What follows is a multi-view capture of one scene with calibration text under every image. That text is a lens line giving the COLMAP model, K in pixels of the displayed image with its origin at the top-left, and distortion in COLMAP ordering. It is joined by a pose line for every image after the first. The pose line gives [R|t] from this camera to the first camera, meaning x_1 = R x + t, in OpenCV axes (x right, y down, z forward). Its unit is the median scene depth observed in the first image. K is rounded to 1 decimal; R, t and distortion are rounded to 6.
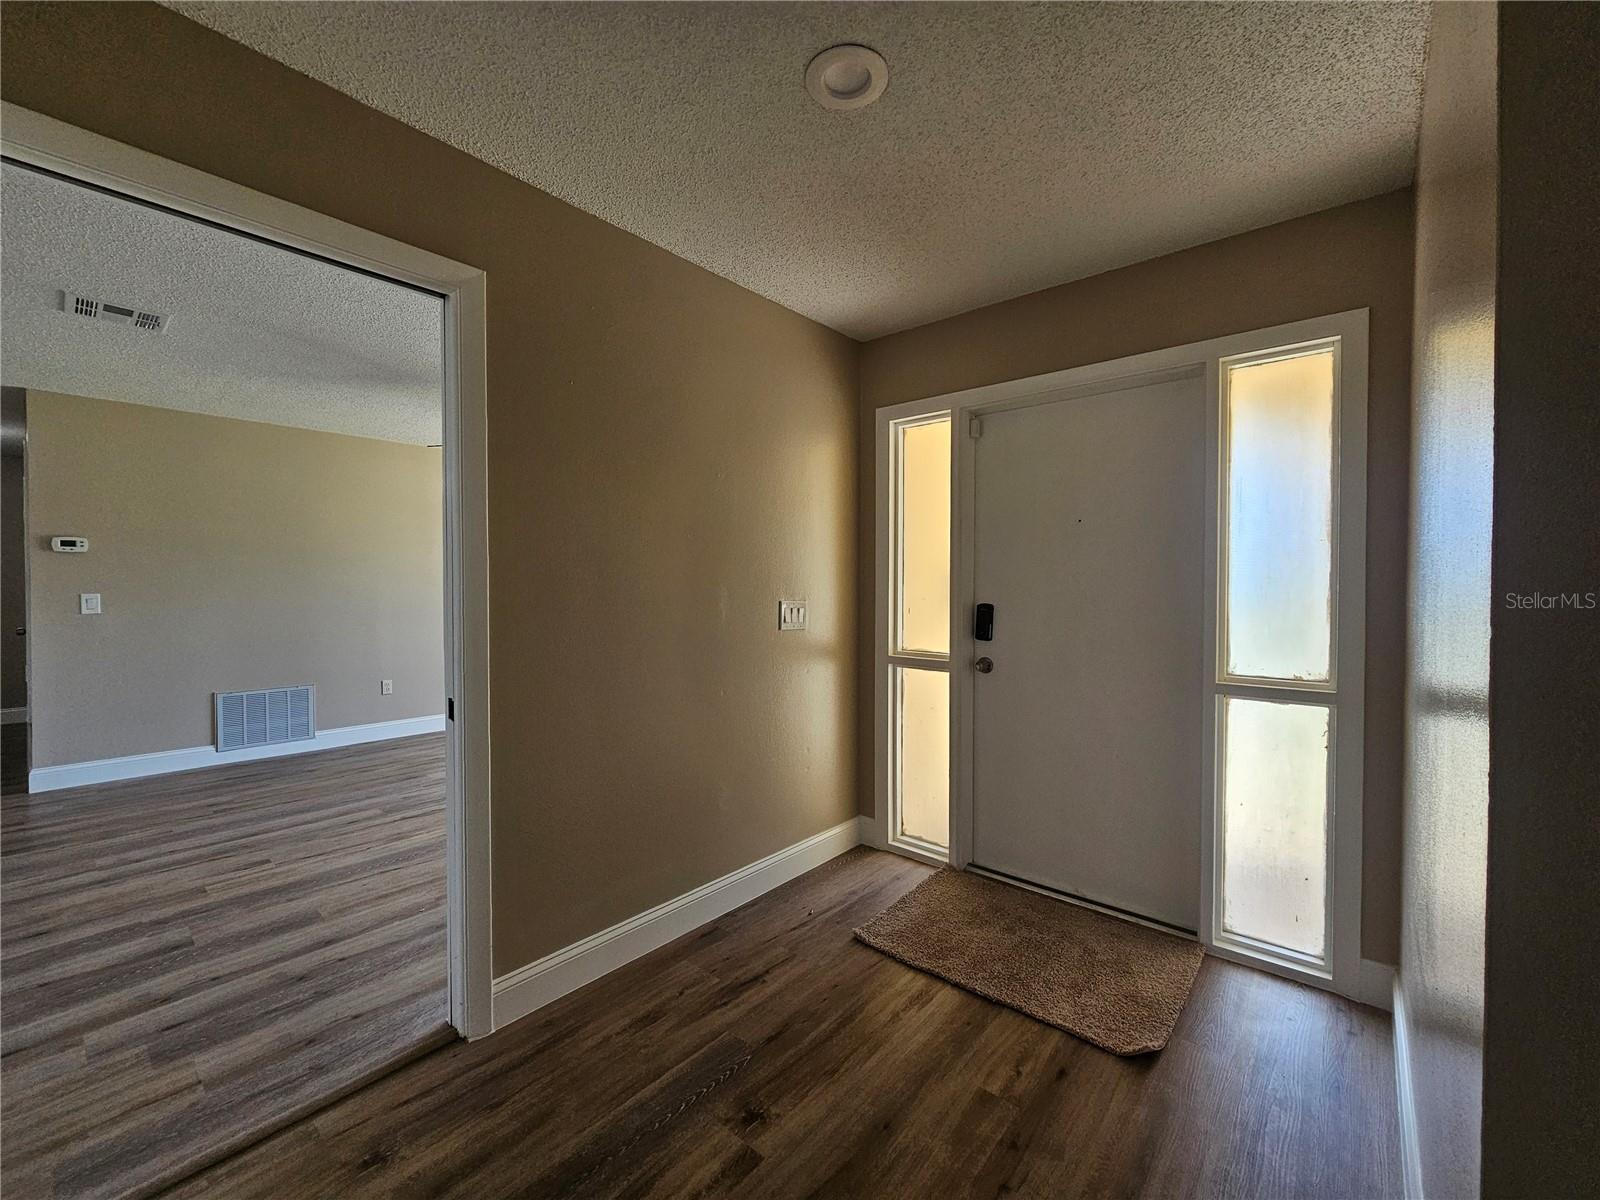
lens RADIAL K [[654.7, 0, 787.4], [0, 654.7, 597.9], [0, 0, 1]] dist [0.002581, 0.001114]
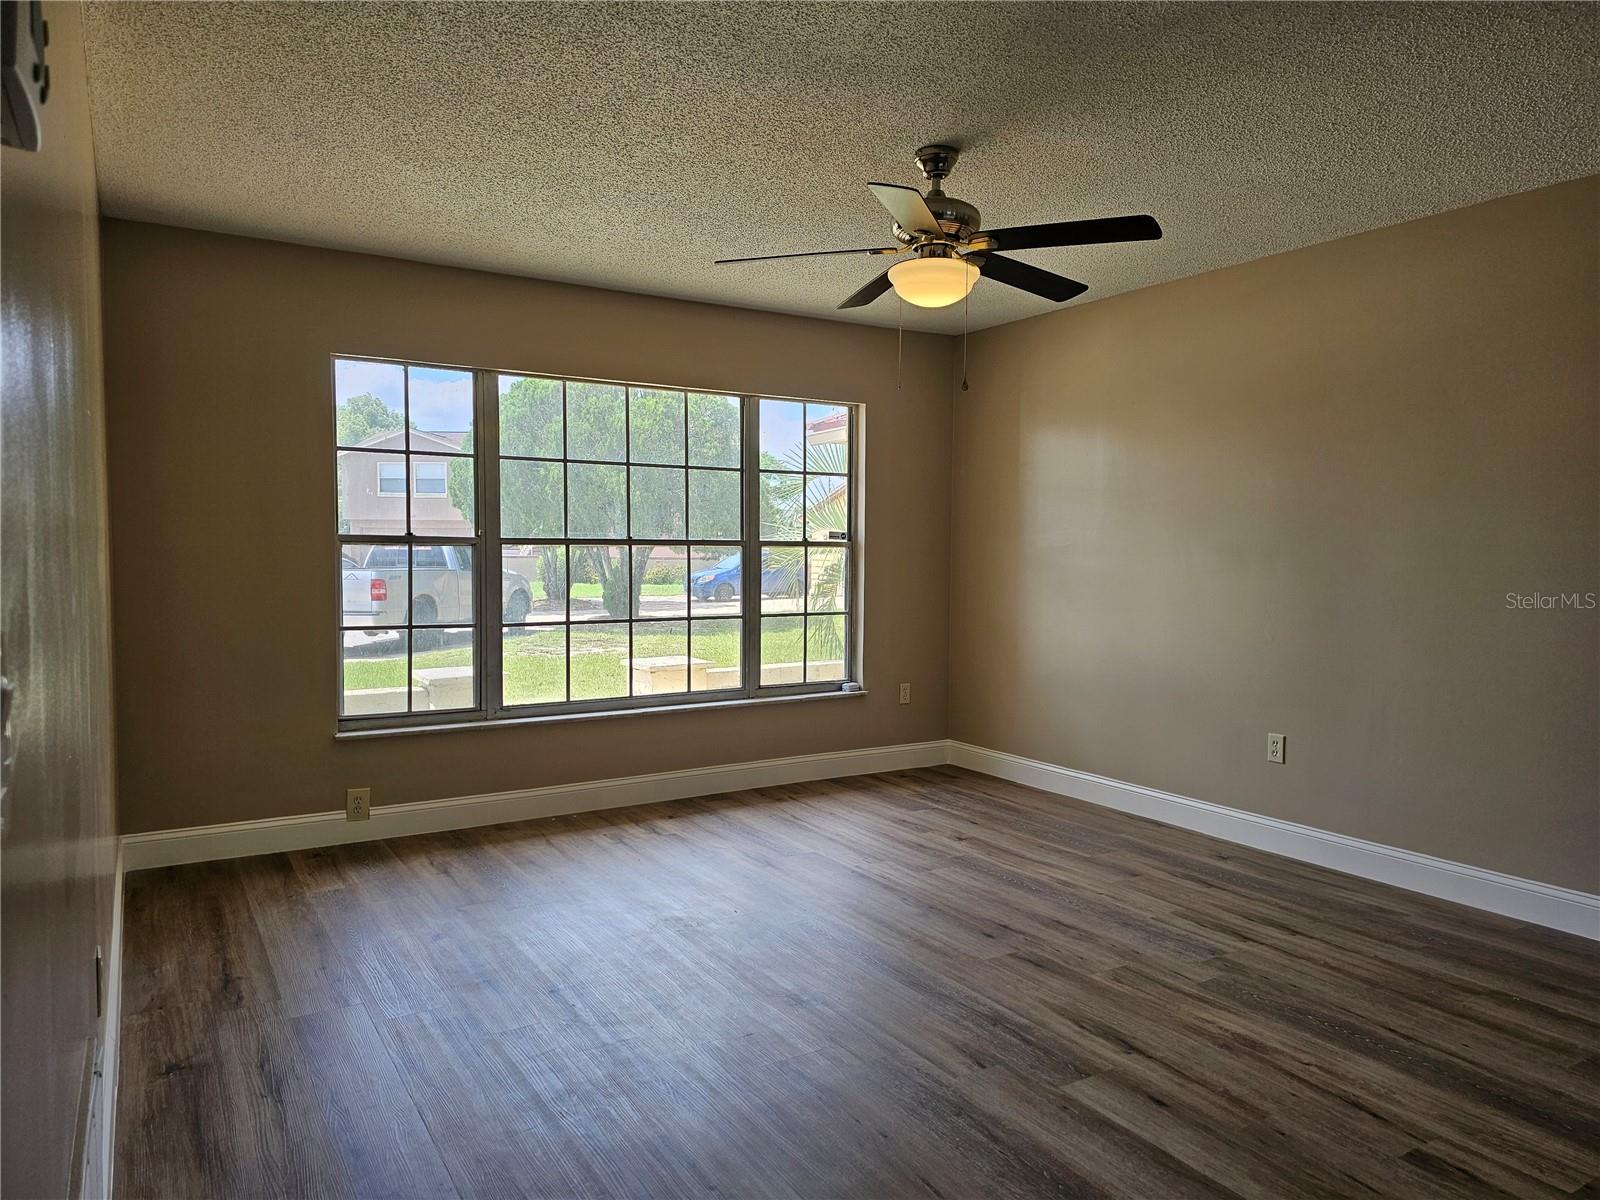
lens RADIAL K [[1080.6, 0, 803.7], [0, 1080.6, 610.0], [0, 0, 1]] dist [0.058499, -0.039797]
pose [[0.292250, -0.063483, 0.954233, -1.744339], [0.005322, 0.997887, 0.064758, -0.032226], [-0.956327, -0.013847, 0.291970, 1.275284]]
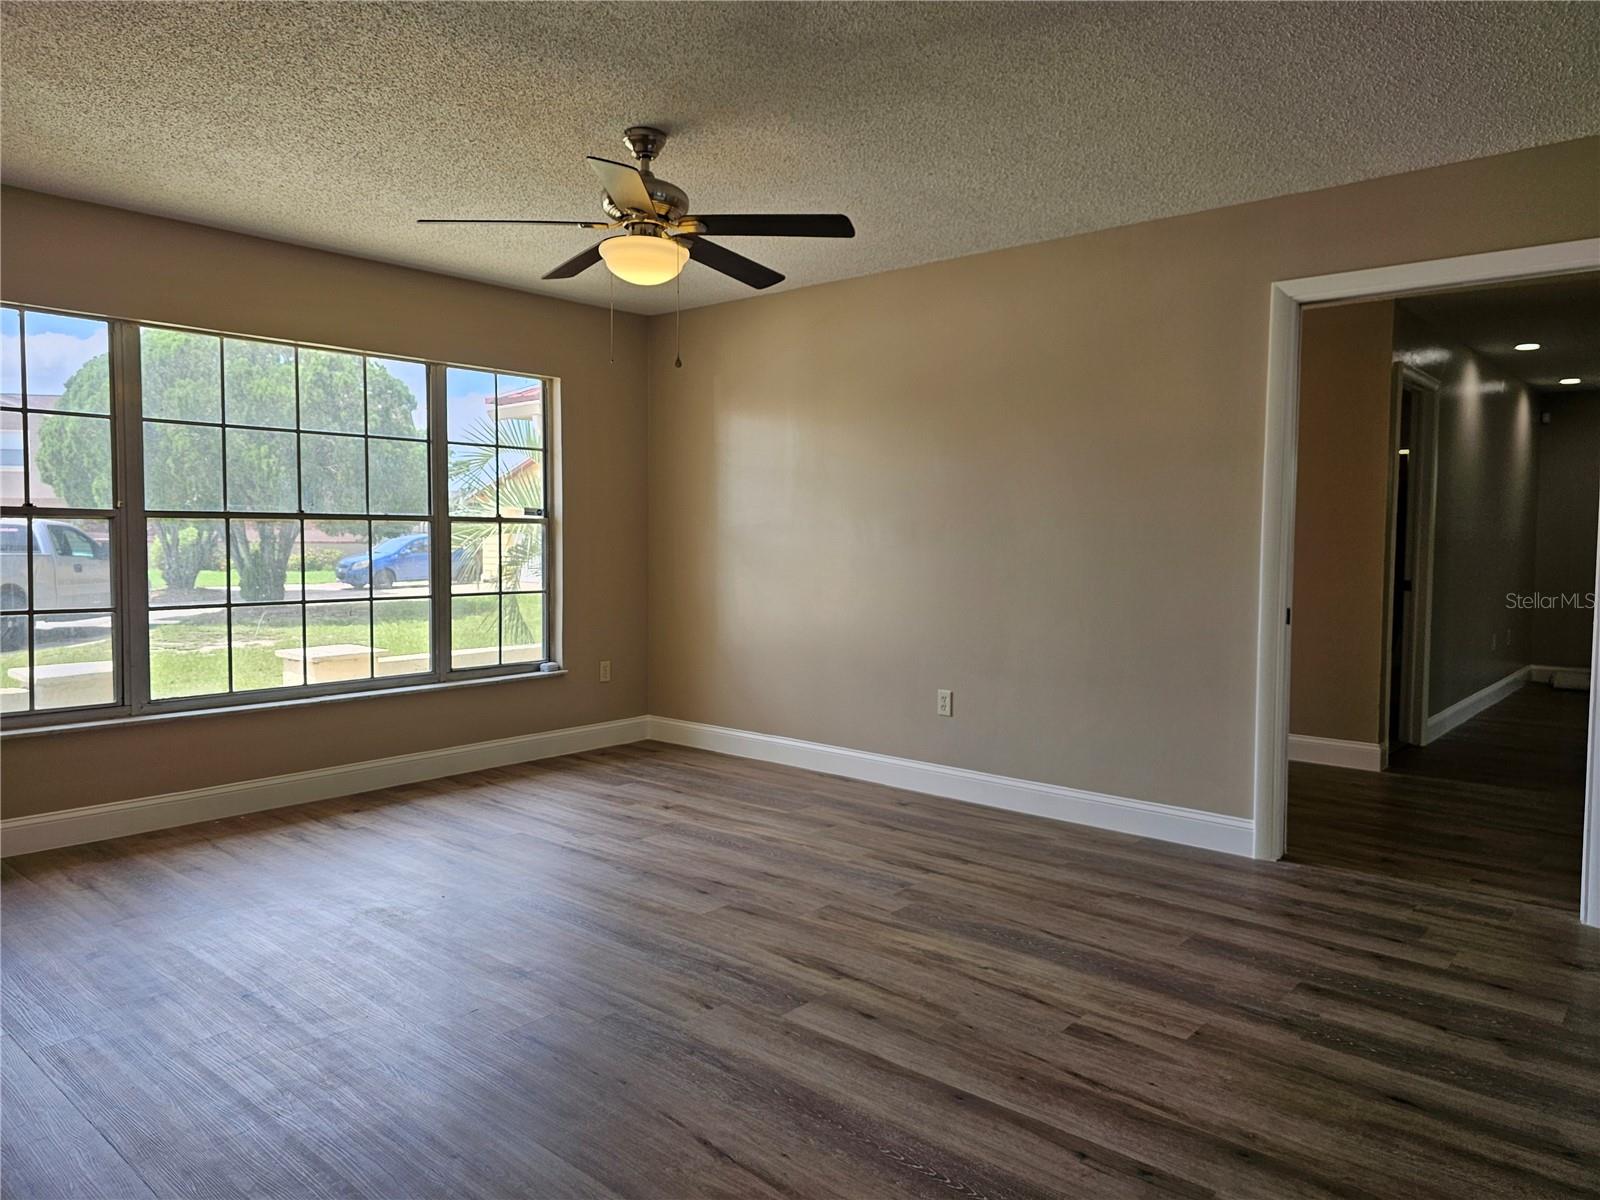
lens RADIAL K [[1080.6, 0, 807.1], [0, 1080.6, 598.6], [0, 0, 1]] dist [0.058499, -0.039797]
pose [[-0.001841, -0.070141, 0.997535, -1.789934], [0.003046, 0.997532, 0.070147, -0.019003], [-0.999994, 0.003168, -0.001623, 1.309047]]
